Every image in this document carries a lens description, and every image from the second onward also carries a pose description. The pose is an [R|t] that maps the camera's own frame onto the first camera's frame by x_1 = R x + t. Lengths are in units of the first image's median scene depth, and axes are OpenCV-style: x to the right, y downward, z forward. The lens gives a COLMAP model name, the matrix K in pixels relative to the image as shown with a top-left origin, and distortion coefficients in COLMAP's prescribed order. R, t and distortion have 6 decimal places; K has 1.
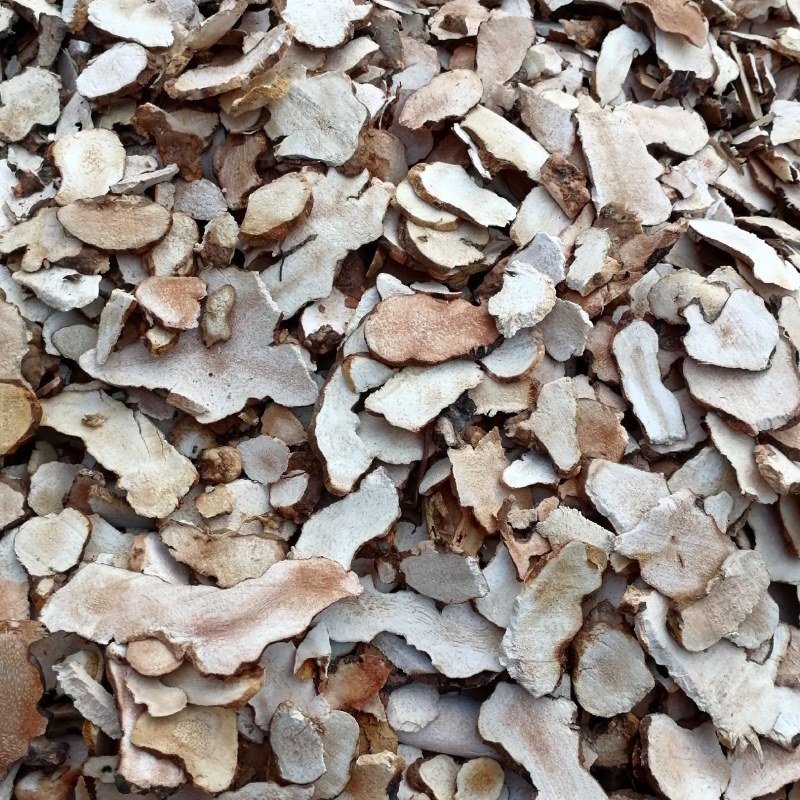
lens RADIAL K [[1100.4, 0, 386.9], [0, 1100.4, 398.4], [0, 0, 1]] dist [0.045015, 0.000000]
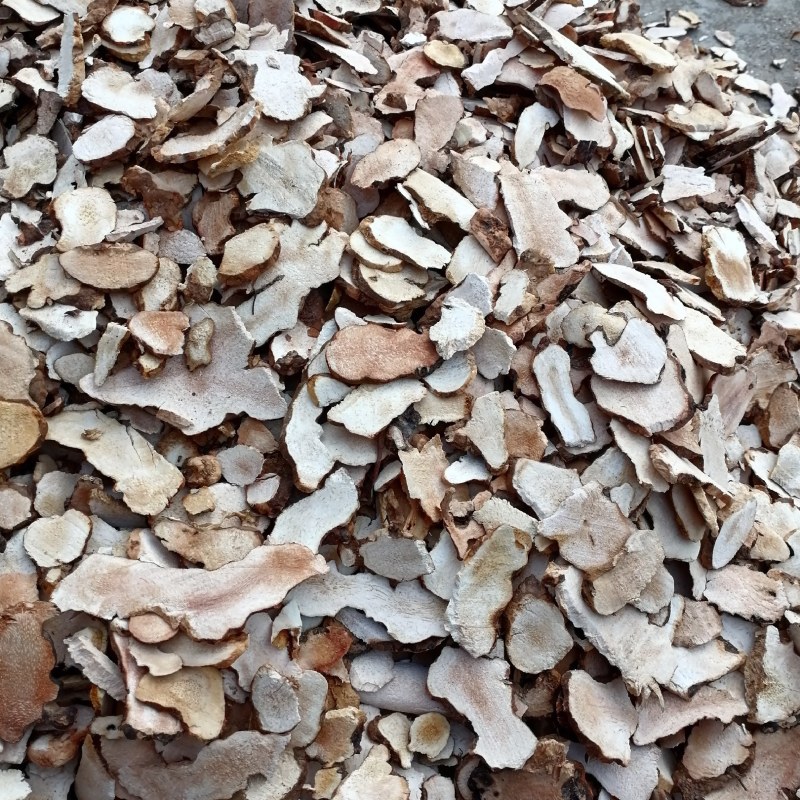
lens RADIAL K [[1100.4, 0, 402.0], [0, 1100.4, 397.2], [0, 0, 1]] dist [0.045015, 0.000000]
pose [[0.997399, -0.013157, 0.070868, -0.022823], [0.017238, 0.998209, -0.057284, 0.052950], [-0.069987, 0.058357, 0.995839, -0.181952]]
